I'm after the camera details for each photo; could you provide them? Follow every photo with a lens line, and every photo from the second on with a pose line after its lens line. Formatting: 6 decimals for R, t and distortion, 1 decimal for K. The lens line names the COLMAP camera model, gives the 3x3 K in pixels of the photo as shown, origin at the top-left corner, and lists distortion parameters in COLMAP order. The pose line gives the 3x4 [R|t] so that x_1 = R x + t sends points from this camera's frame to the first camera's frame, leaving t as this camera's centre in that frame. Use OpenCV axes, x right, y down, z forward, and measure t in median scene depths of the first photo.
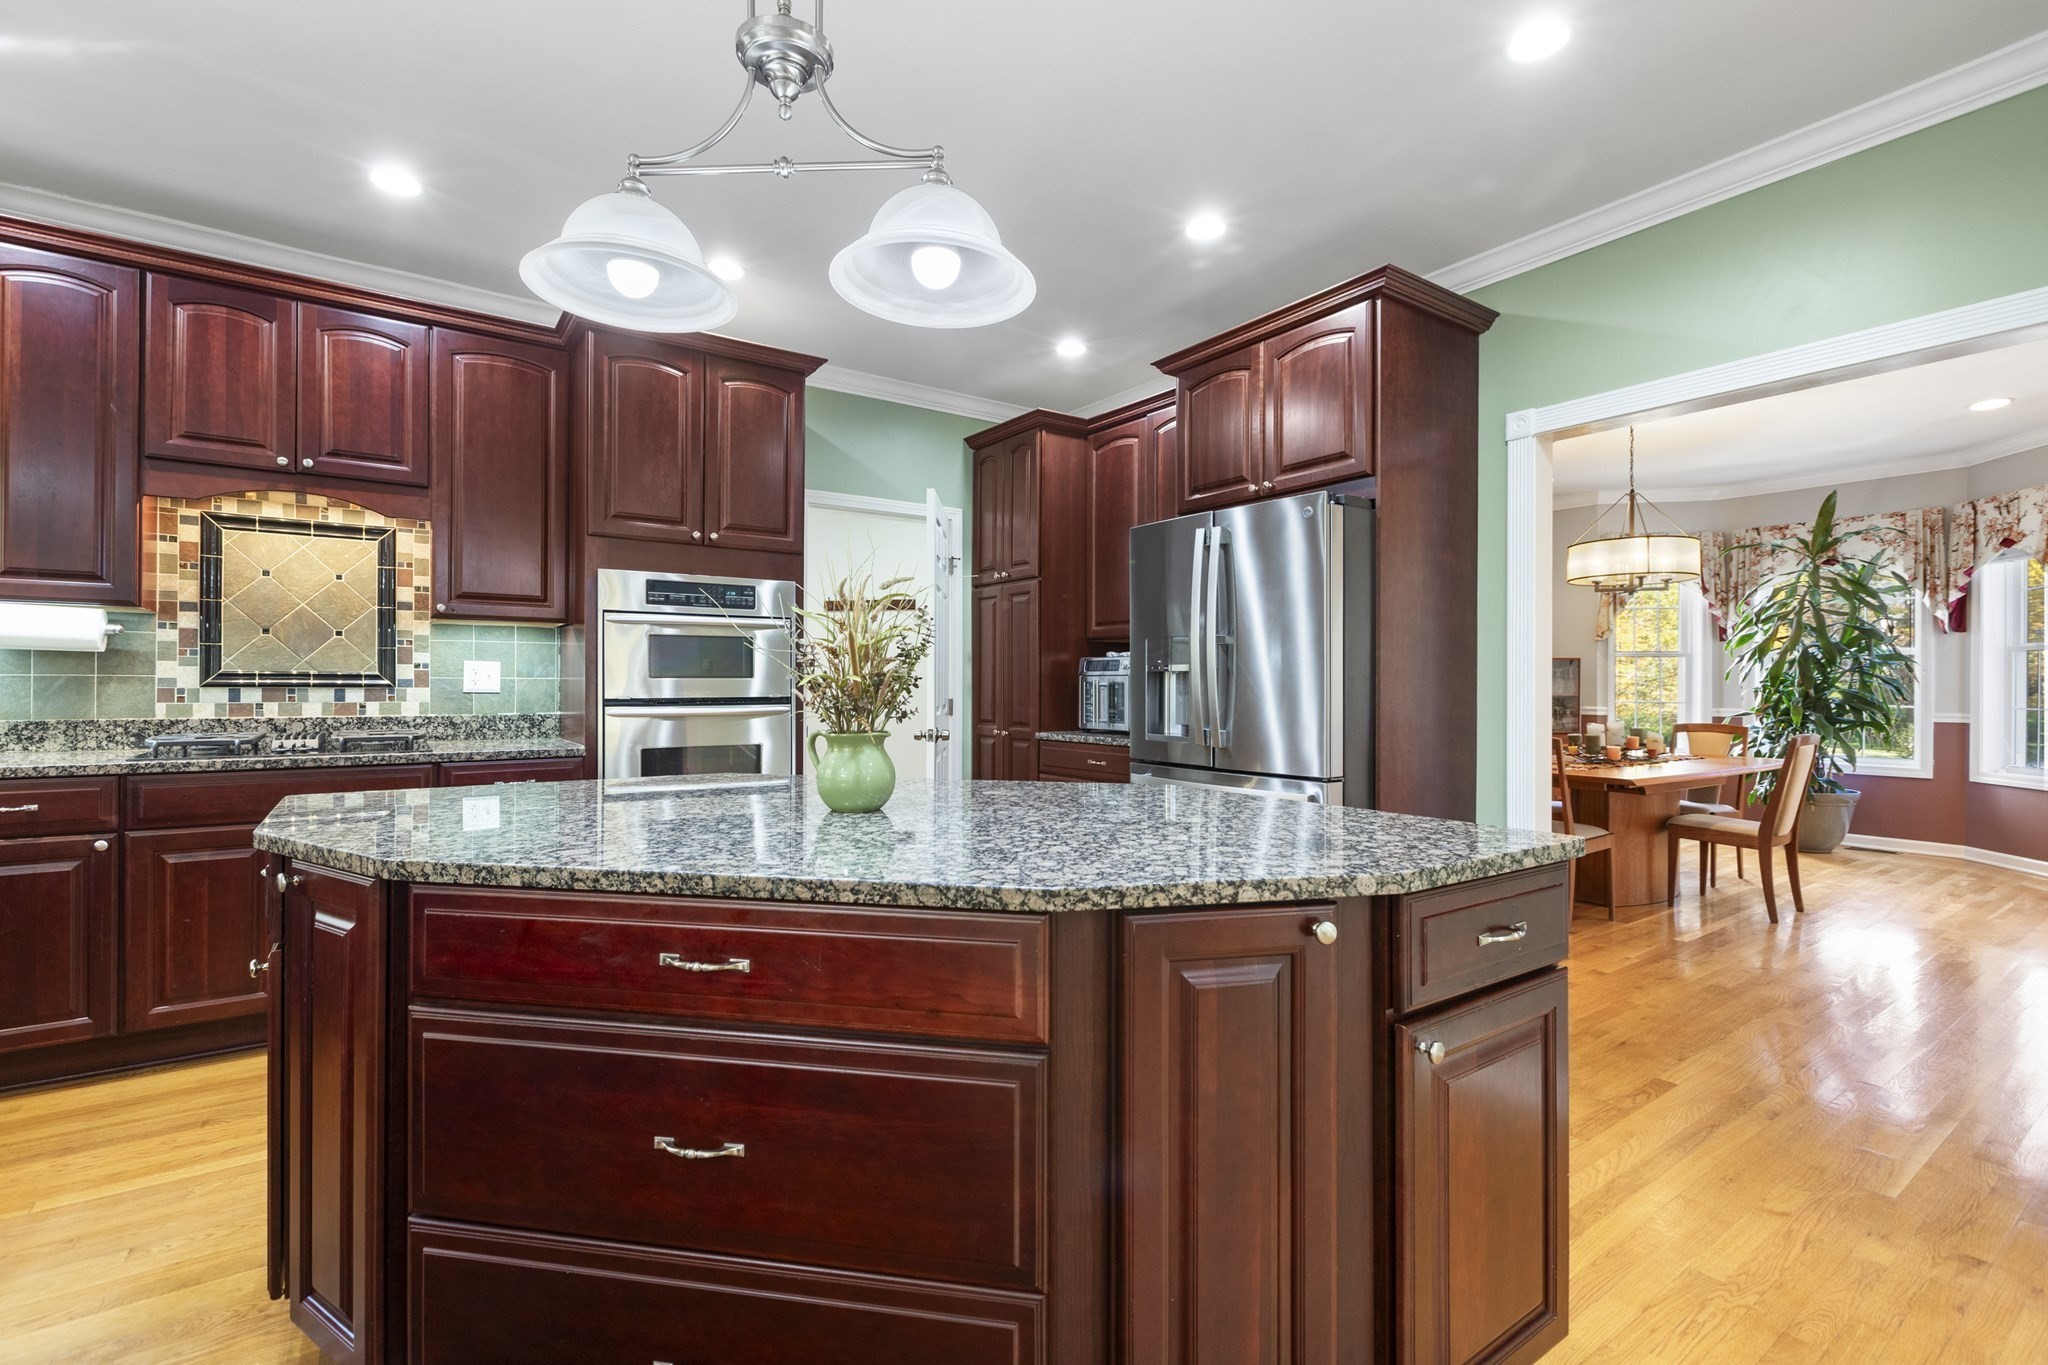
lens RADIAL K [[916.8, 0, 1022.2], [0, 916.8, 687.5], [0, 0, 1]] dist [0.002391, -0.000659]
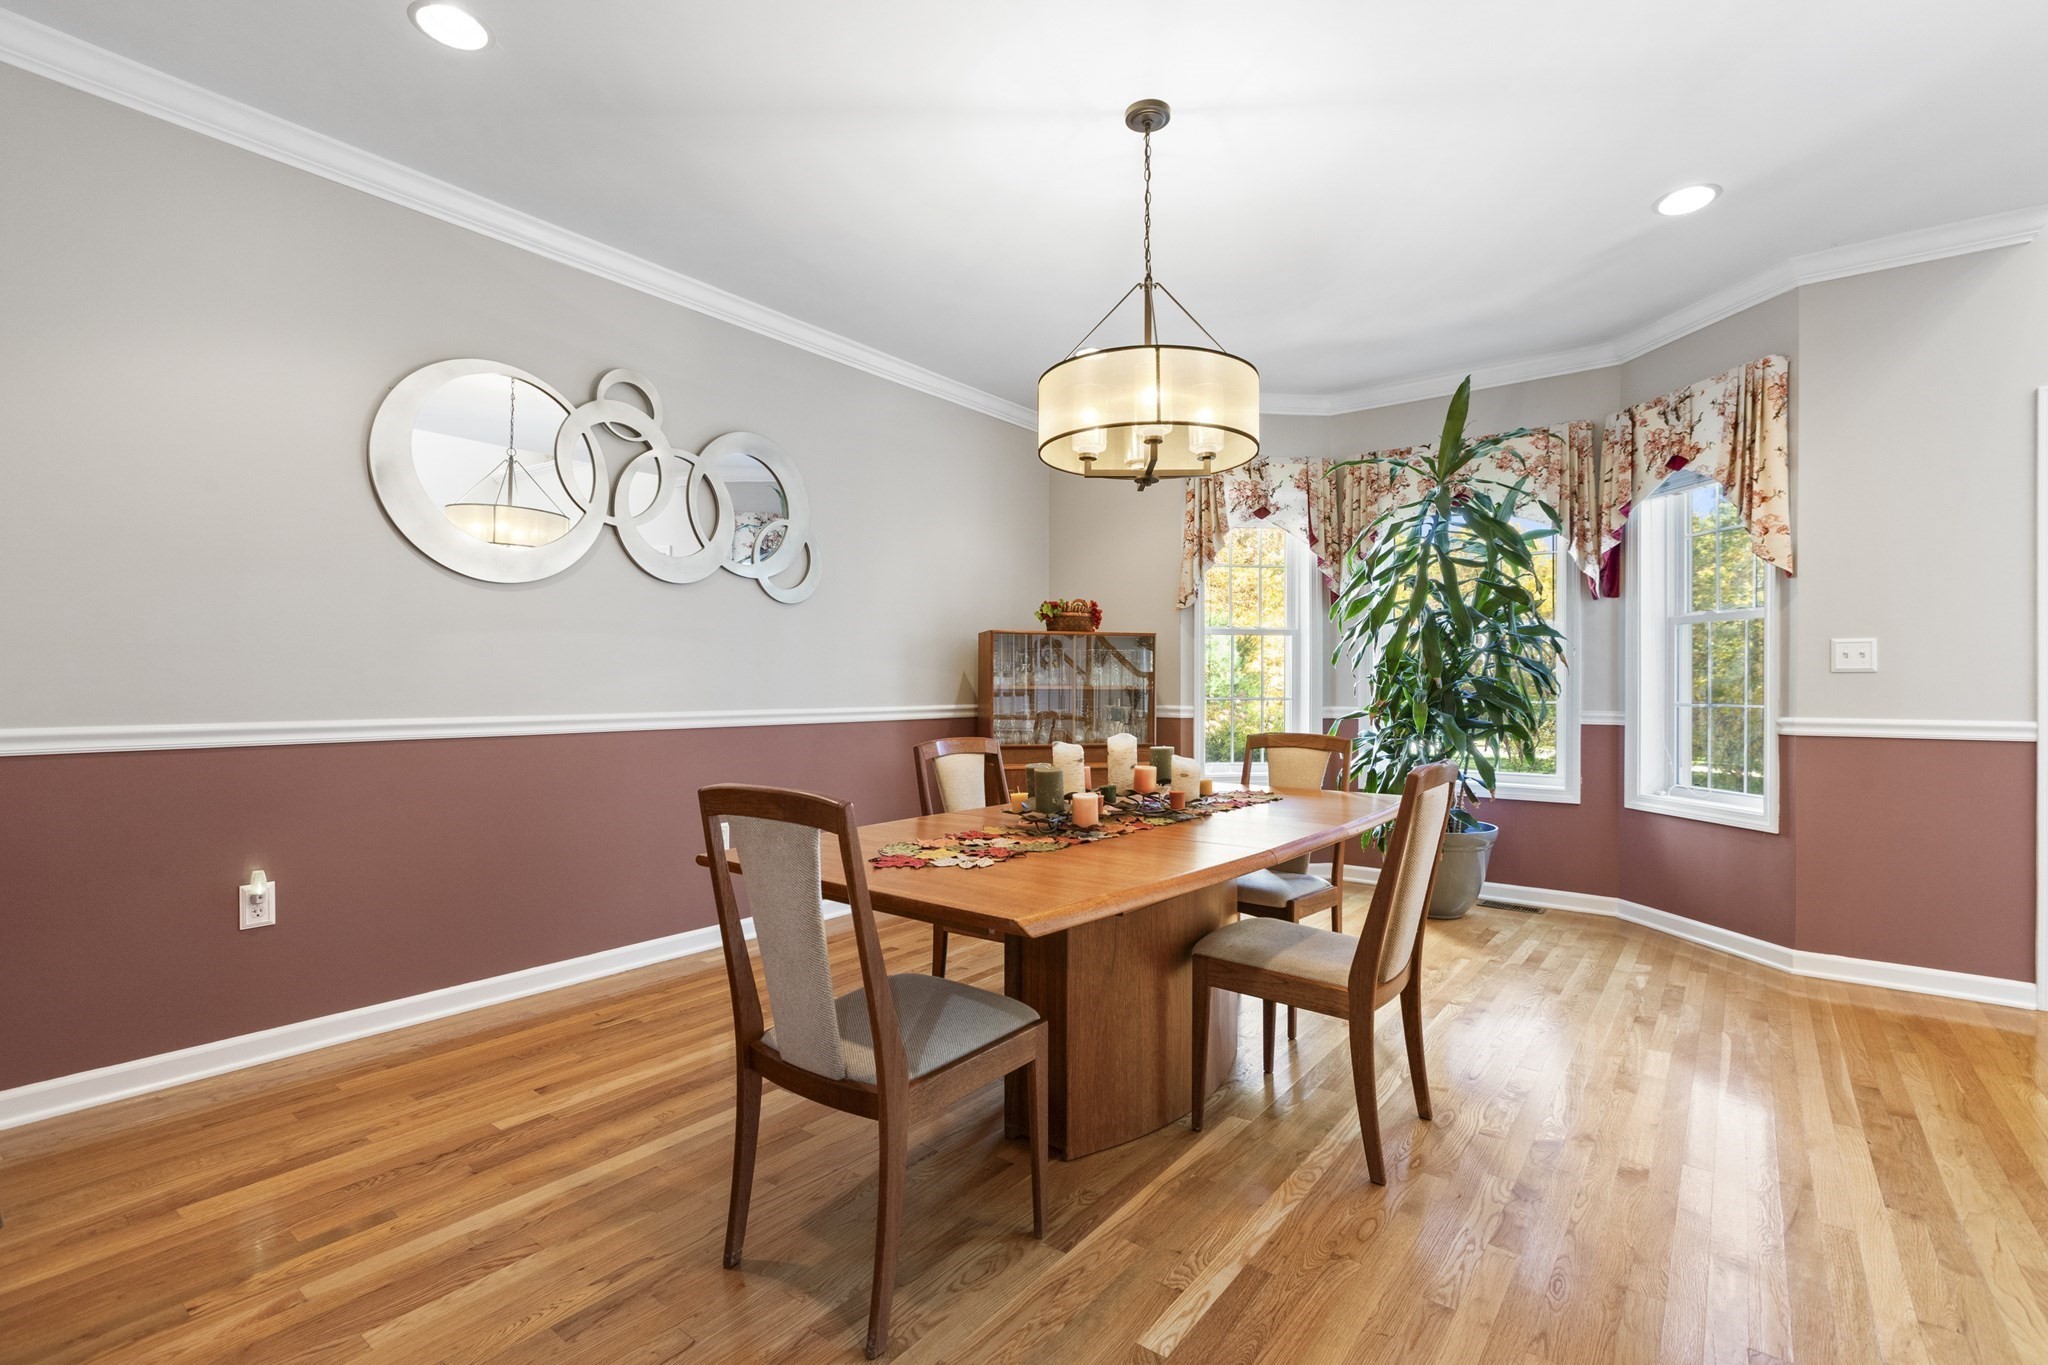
lens RADIAL K [[916.8, 0, 1021.0], [0, 916.8, 682.9], [0, 0, 1]] dist [0.002391, -0.000659]
pose [[0.958819, -0.002360, 0.284009, 0.379346], [0.002089, 0.999997, 0.001255, 0.004215], [-0.284012, -0.000610, 0.958821, 0.447366]]
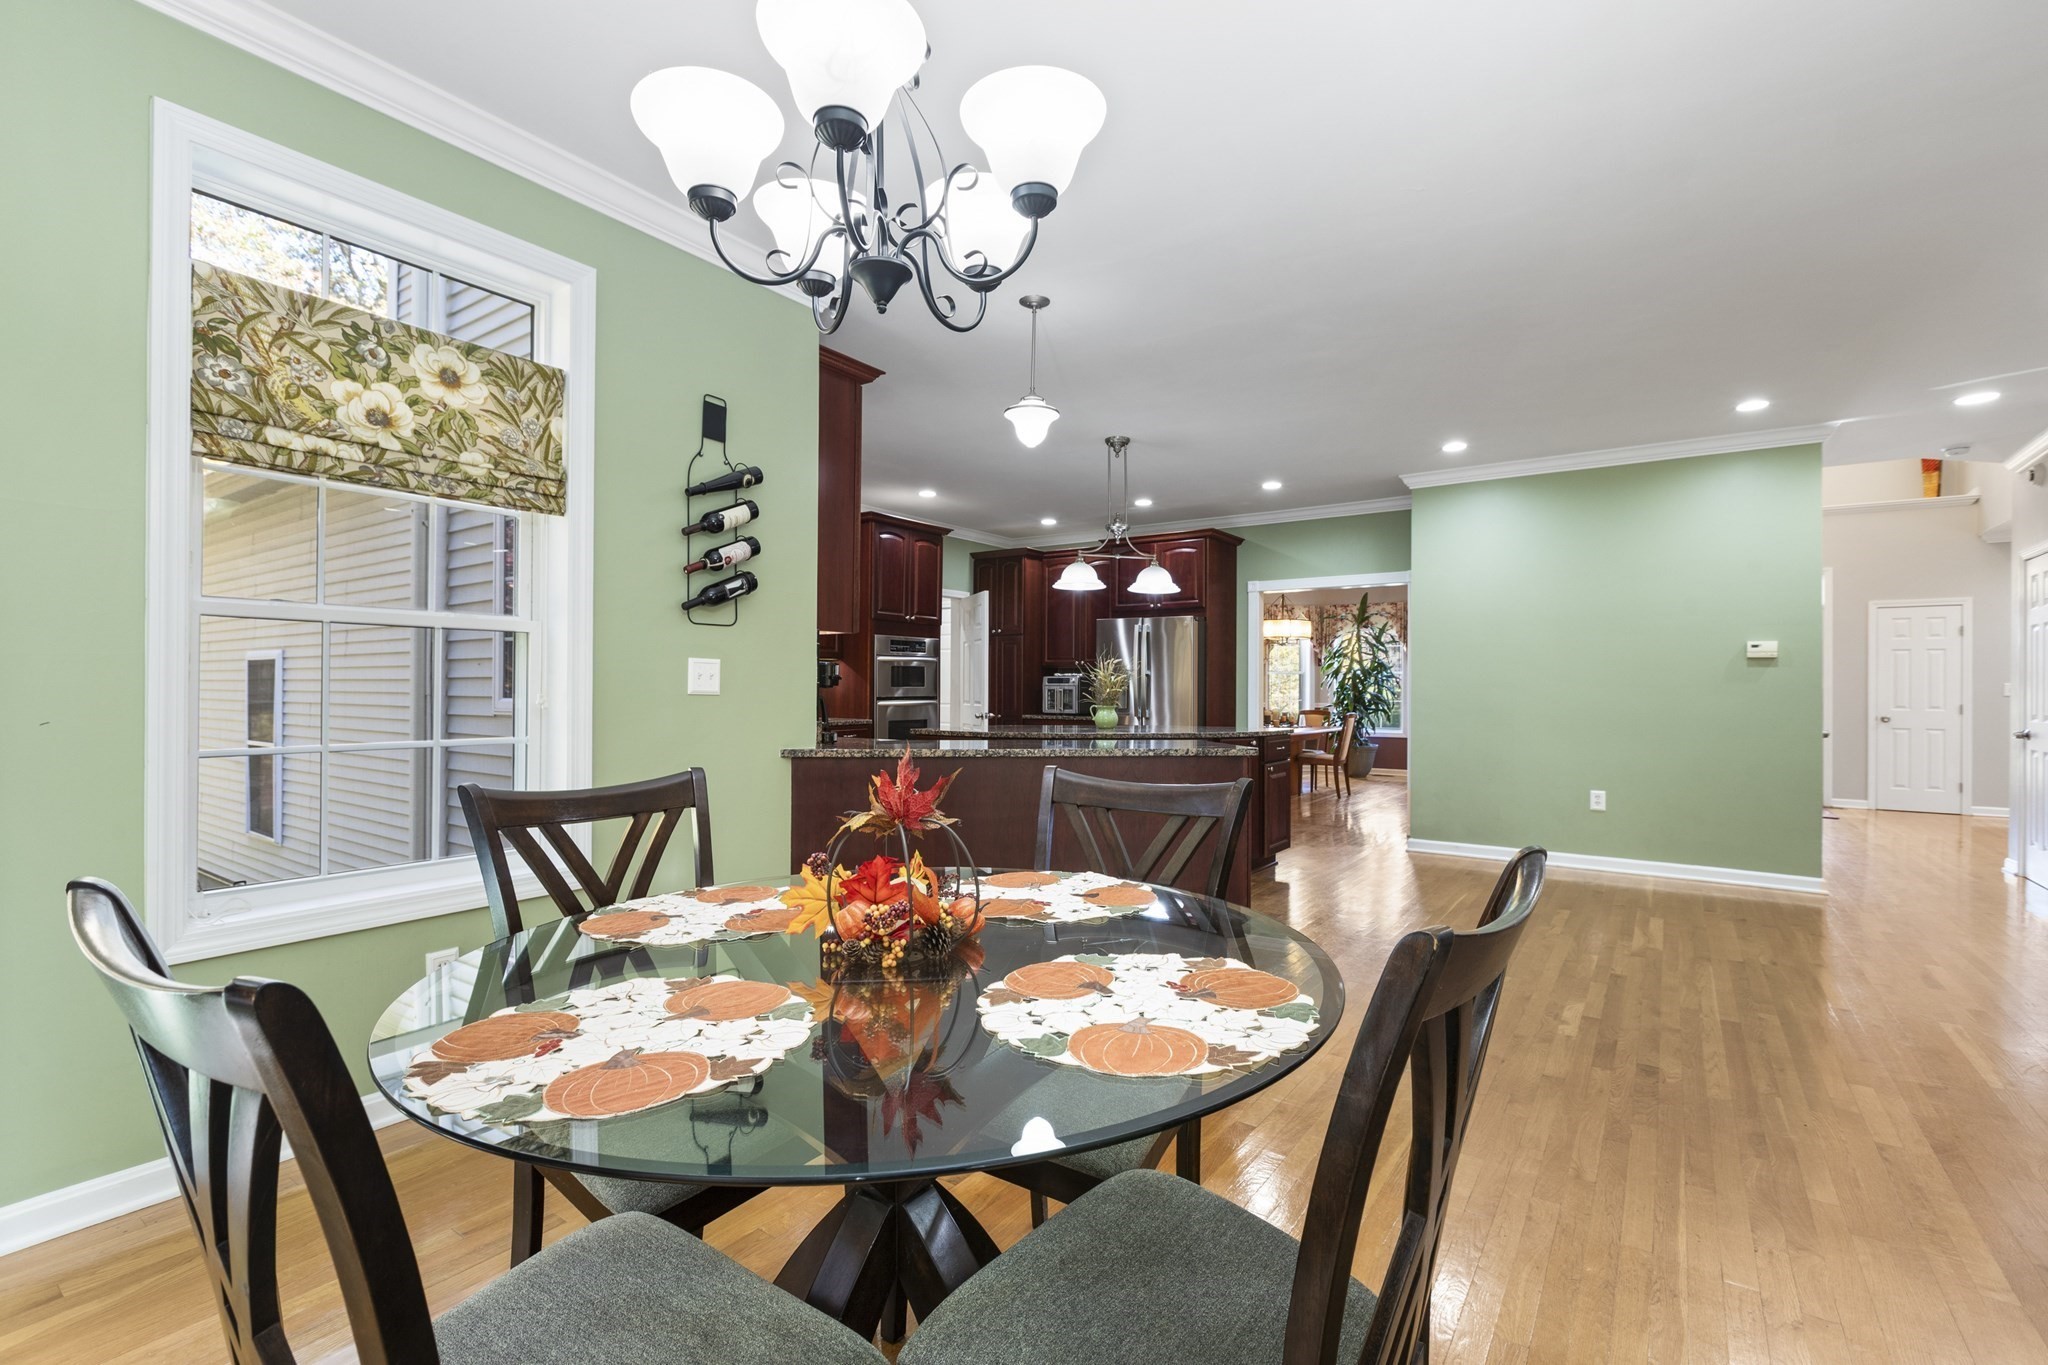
lens RADIAL K [[916.8, 0, 1032.7], [0, 916.8, 683.8], [0, 0, 1]] dist [0.002391, -0.000659]
pose [[0.939526, 0.005693, 0.342431, -0.456718], [-0.003536, 0.999970, -0.006923, -0.001503], [-0.342460, 0.005293, 0.939517, -0.595930]]
